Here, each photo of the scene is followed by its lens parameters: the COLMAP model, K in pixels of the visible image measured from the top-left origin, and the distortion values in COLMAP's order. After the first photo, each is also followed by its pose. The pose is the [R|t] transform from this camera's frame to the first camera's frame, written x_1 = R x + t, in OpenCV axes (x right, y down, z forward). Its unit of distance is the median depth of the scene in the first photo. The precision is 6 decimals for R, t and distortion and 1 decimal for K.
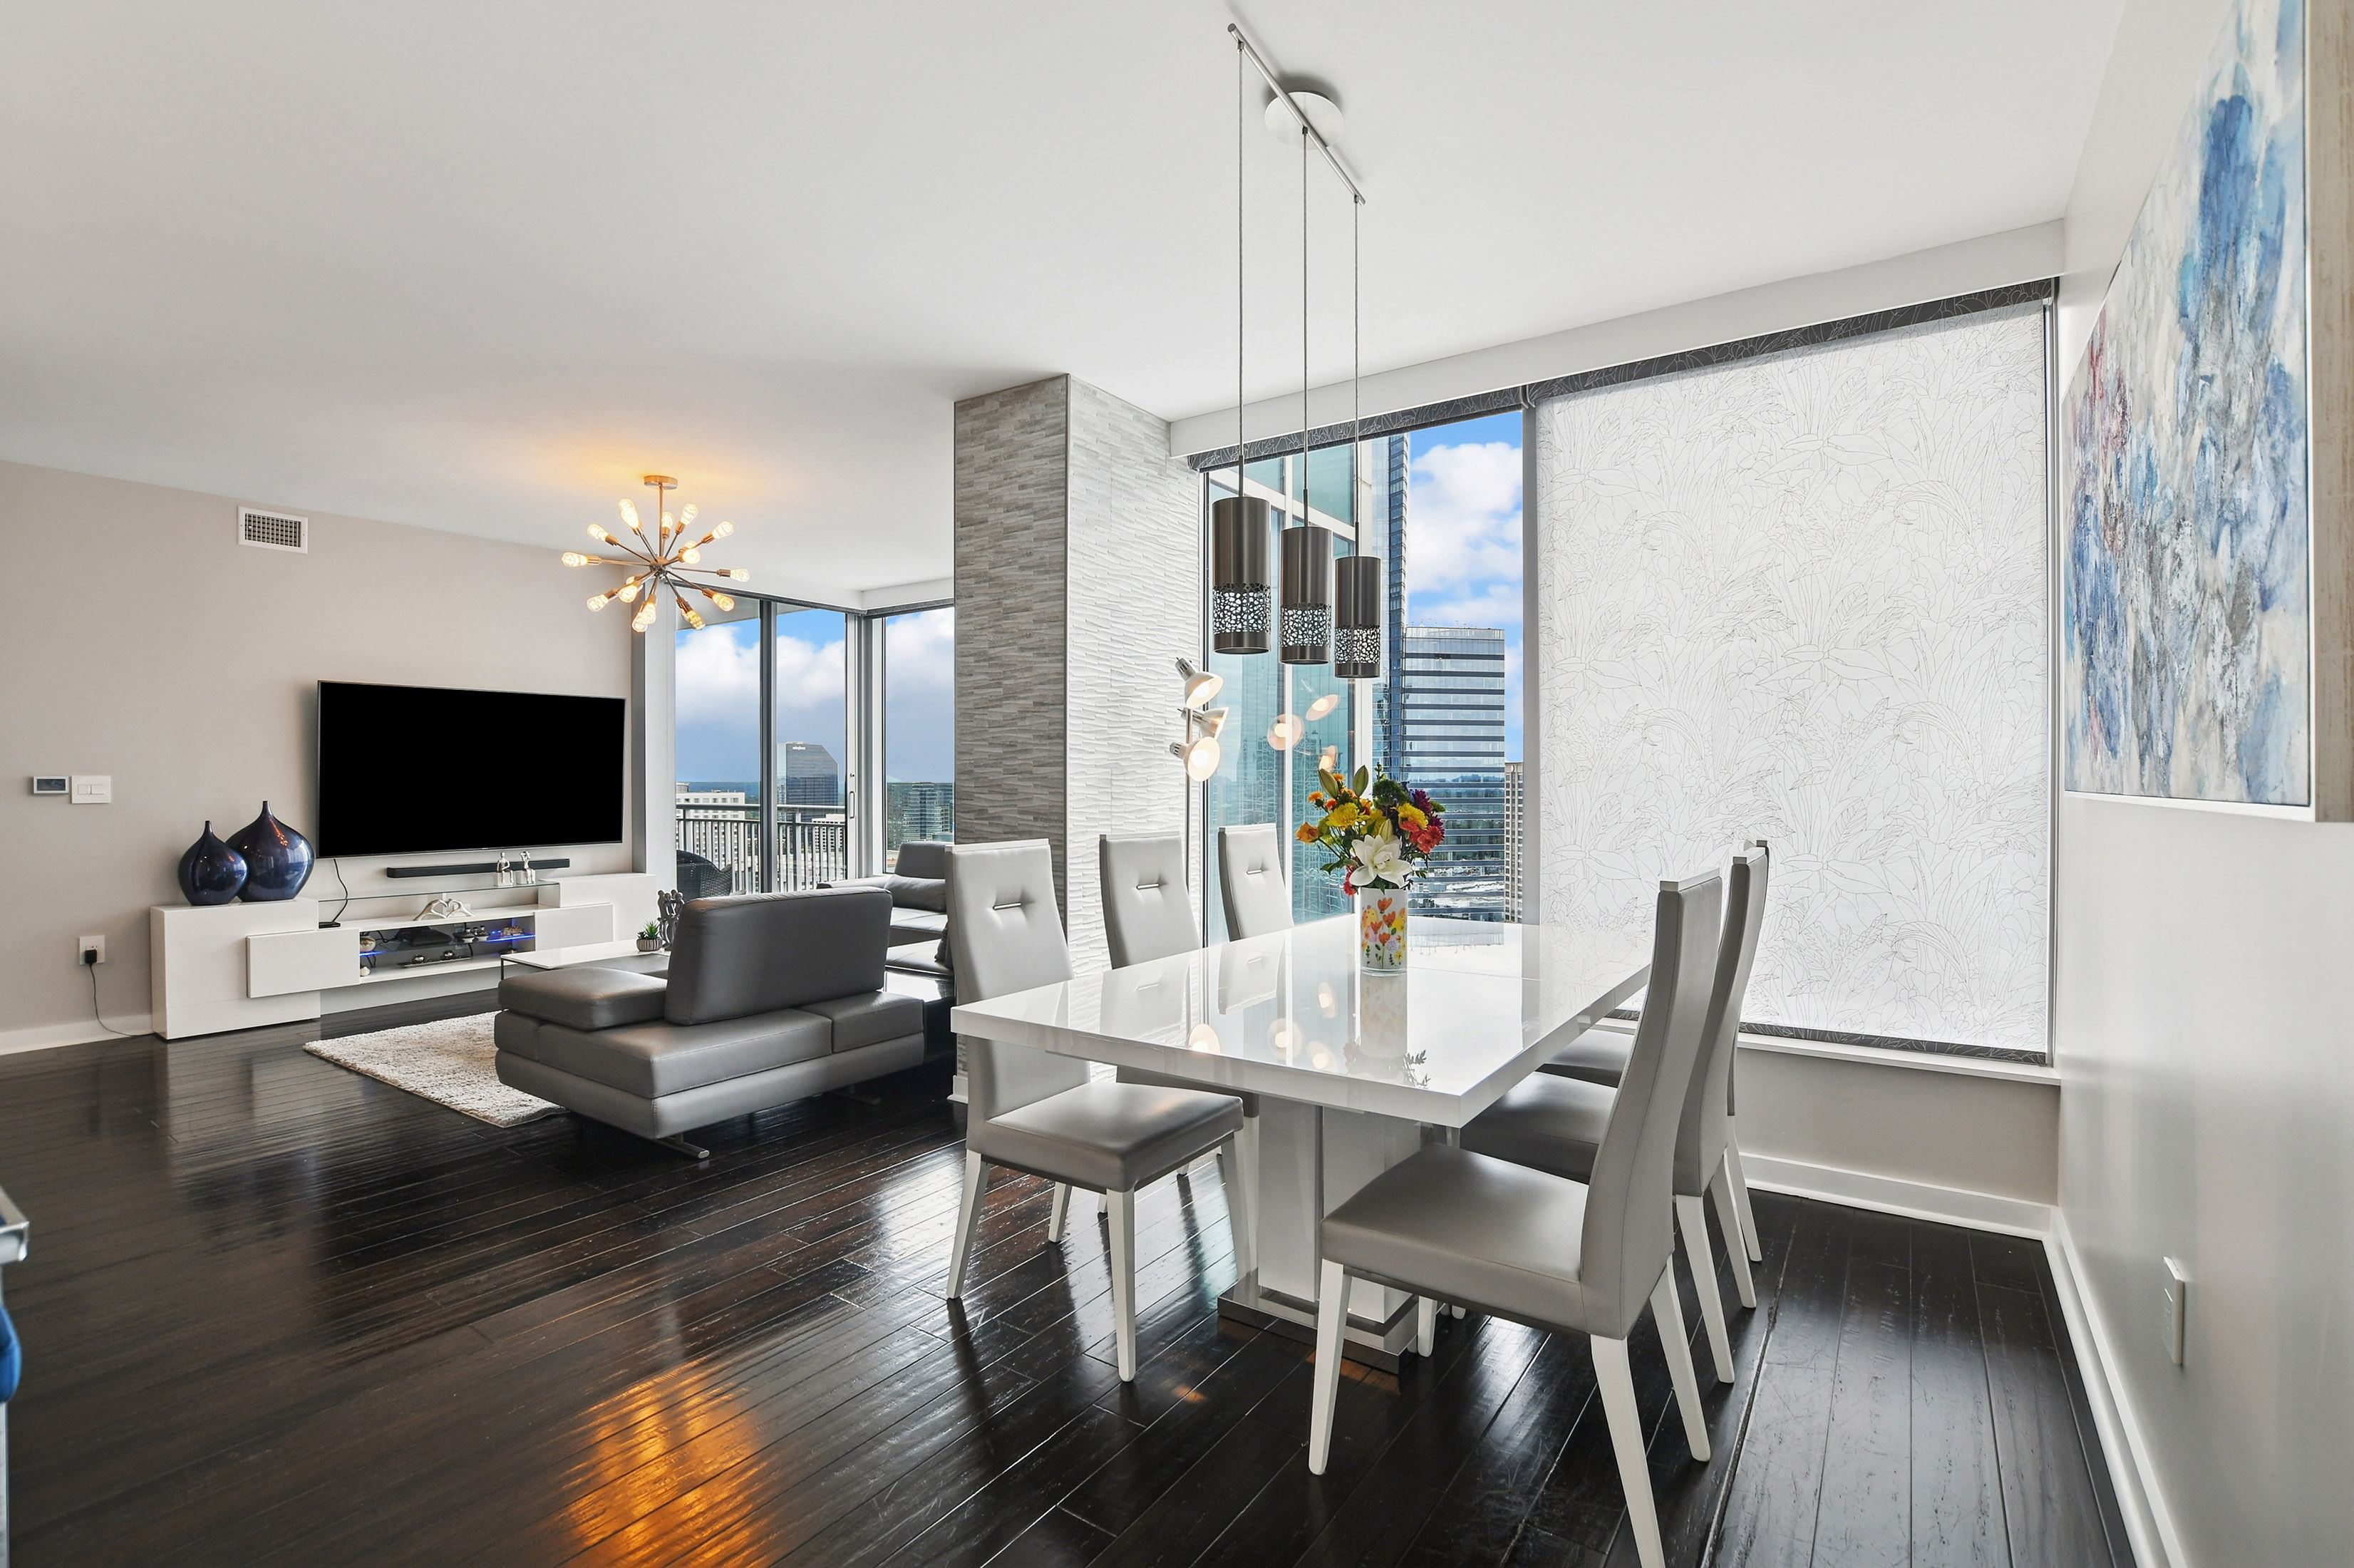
lens RADIAL K [[1066.6, 0, 1175.2], [0, 1066.6, 782.7], [0, 0, 1]] dist [-0.030109, 0.000323]
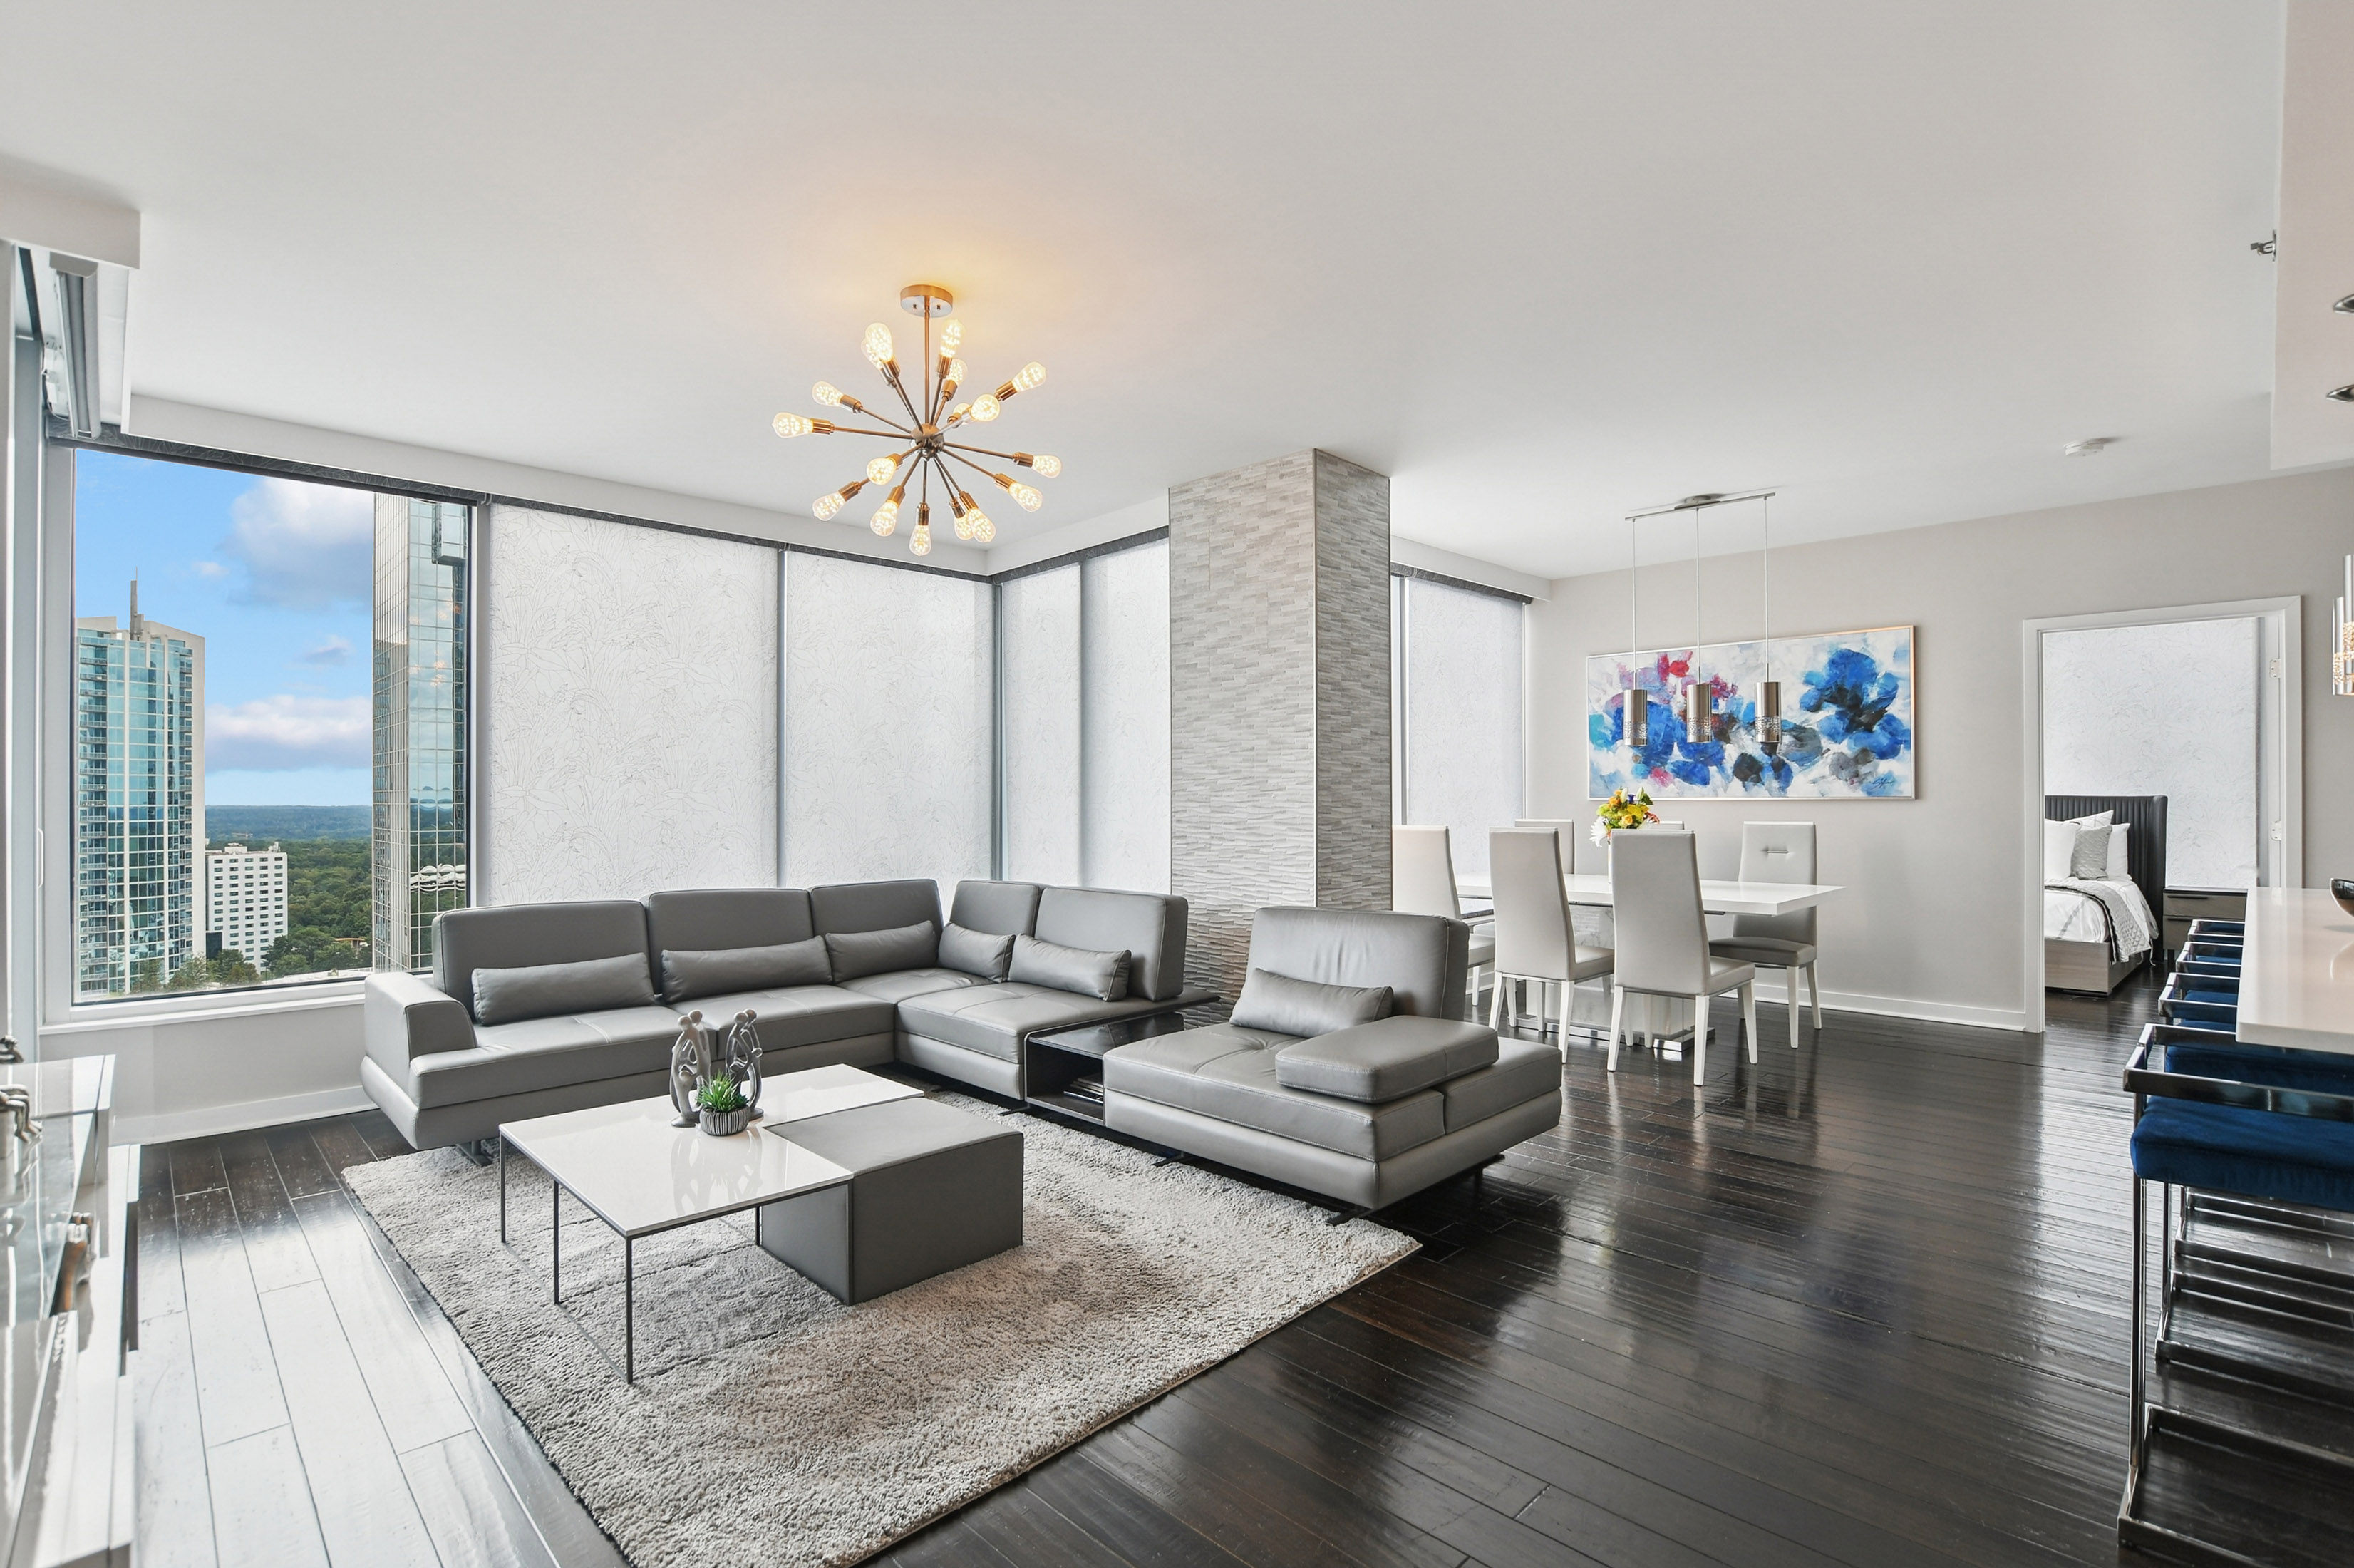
lens RADIAL K [[1092.6, 0, 1177.7], [0, 1092.6, 793.2], [0, 0, 1]] dist [-0.022283, -0.000352]
pose [[0.181612, 0.002064, 0.983368, -1.012696], [0.008057, 0.999961, -0.003587, -0.001483], [-0.983337, 0.008575, 0.181588, 0.714795]]
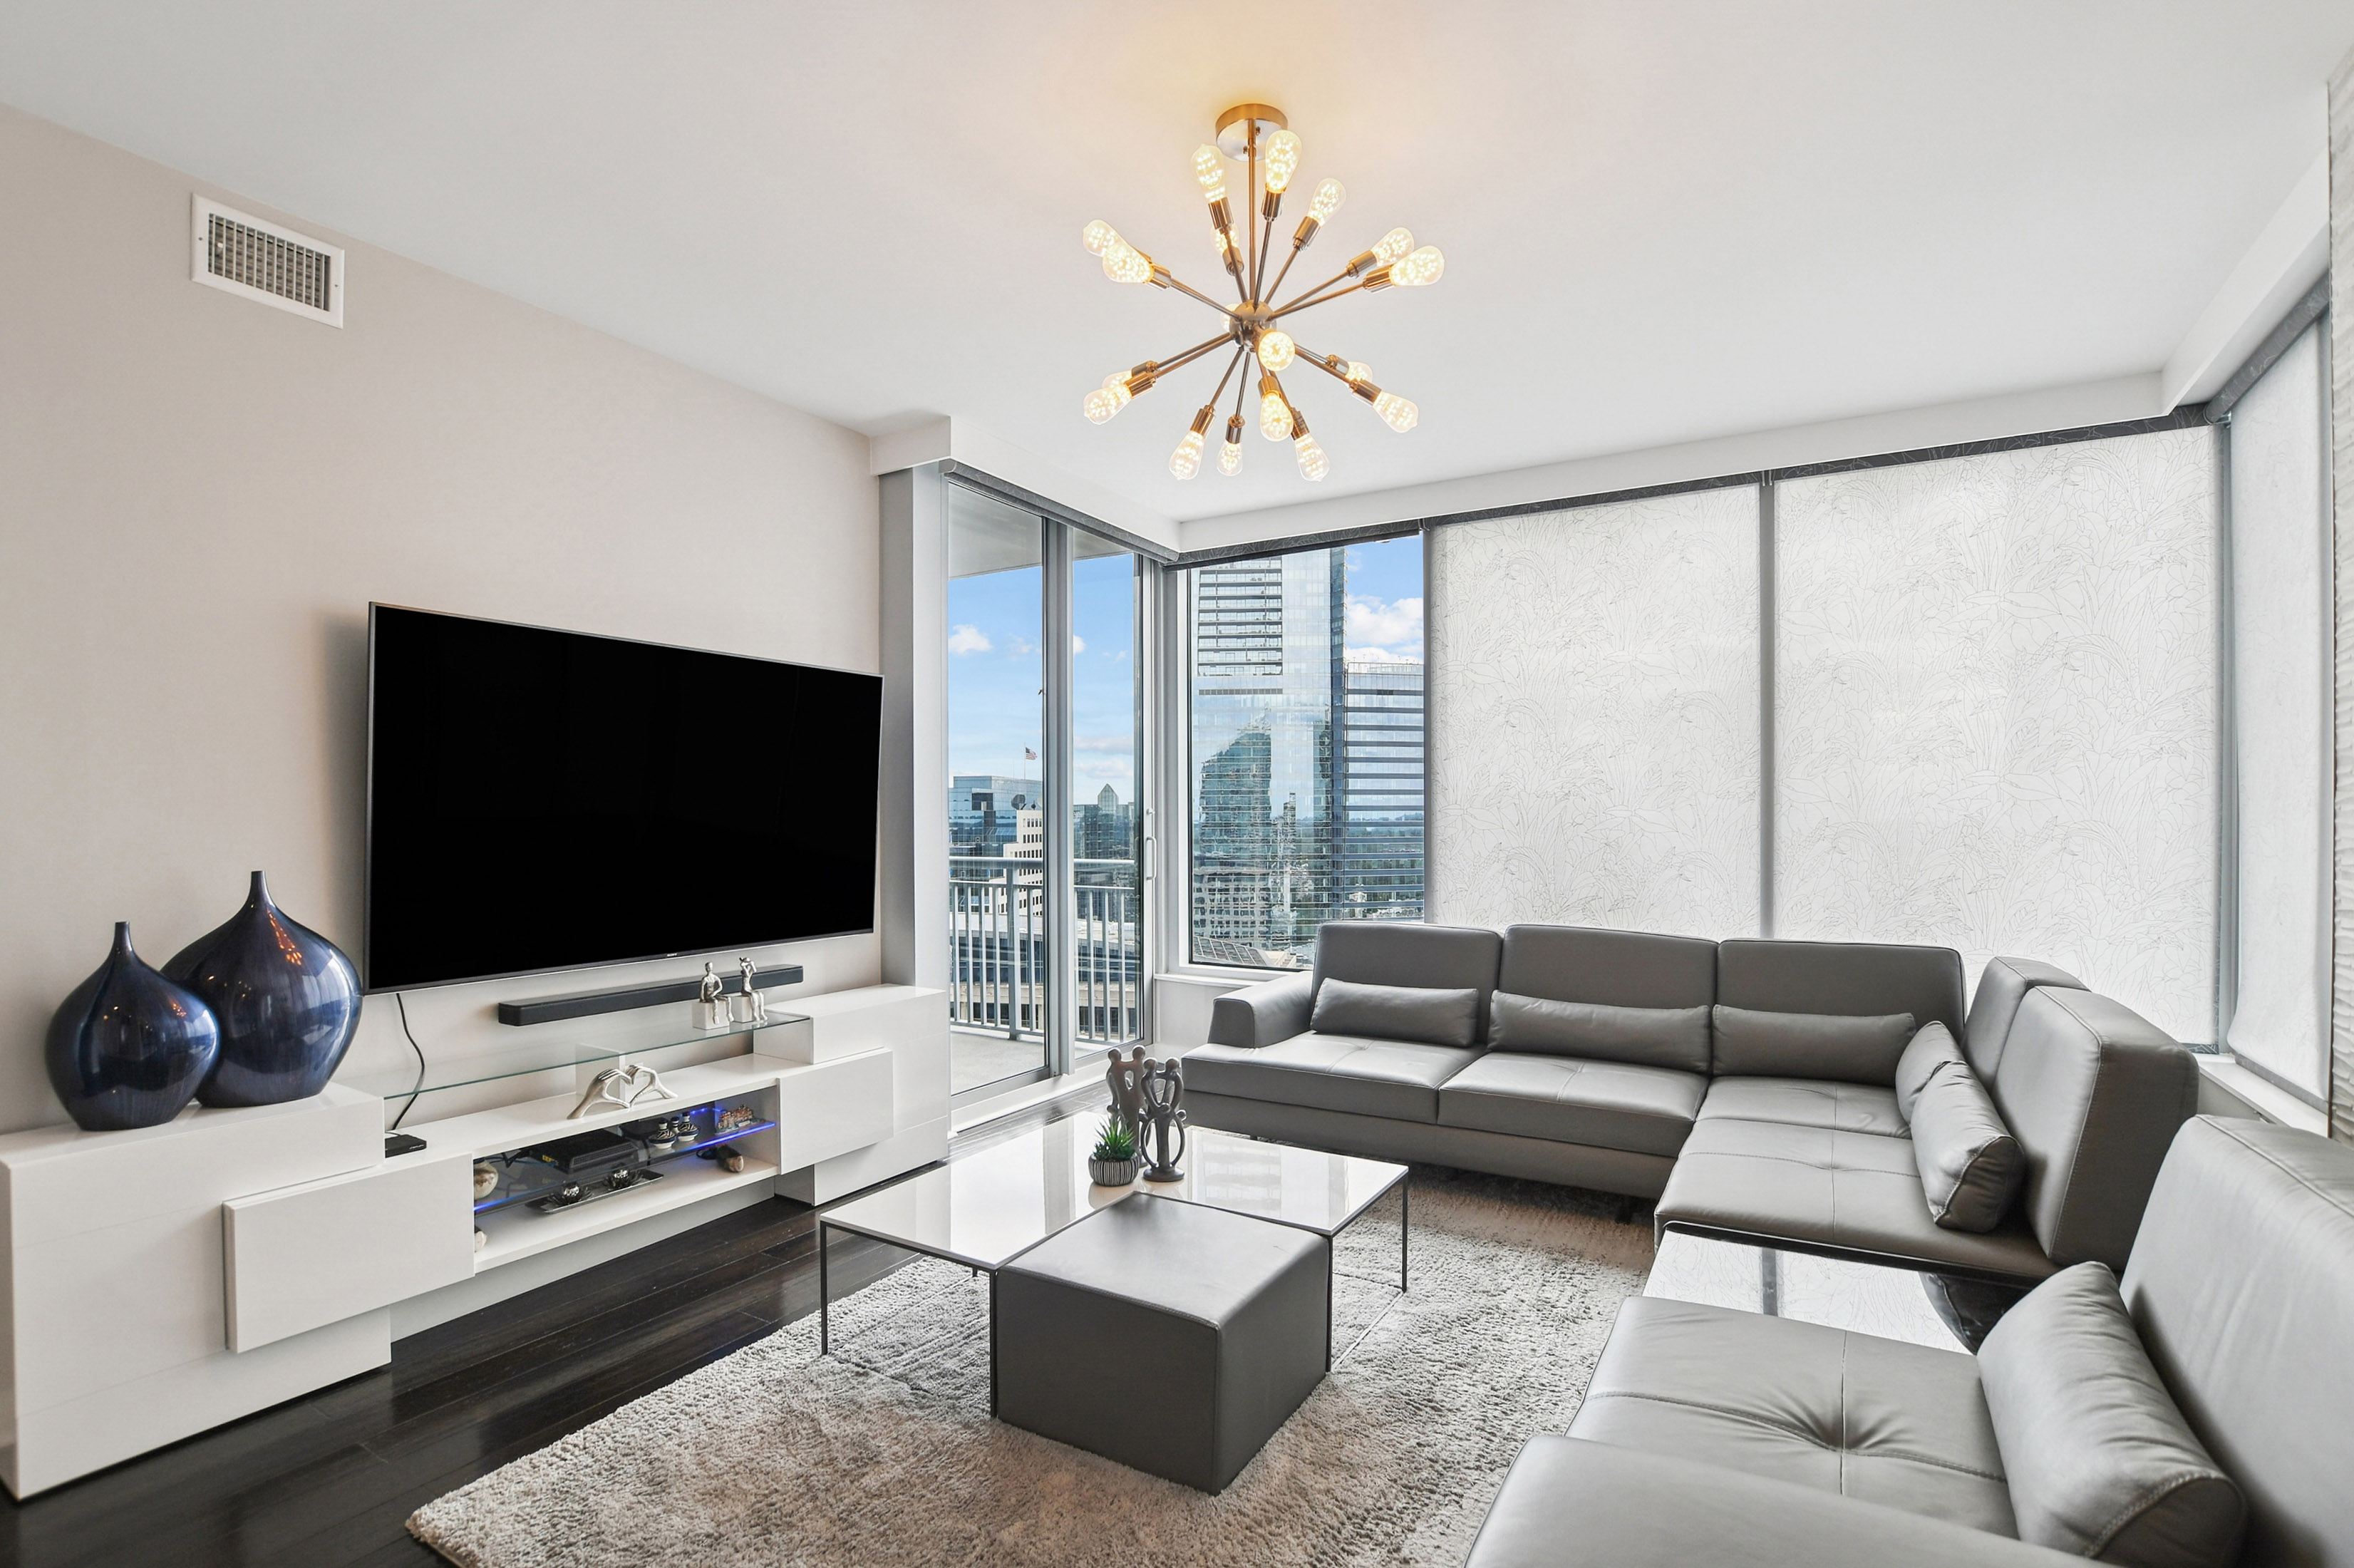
lens RADIAL K [[1092.7, 0, 1170.5], [0, 1092.7, 819.2], [0, 0, 1]] dist [-0.038006, 0.007769]
pose [[0.997856, -0.004036, 0.065330, -0.523427], [0.004230, 0.999987, -0.002831, -0.001466], [-0.065318, 0.003102, 0.997860, 0.533221]]
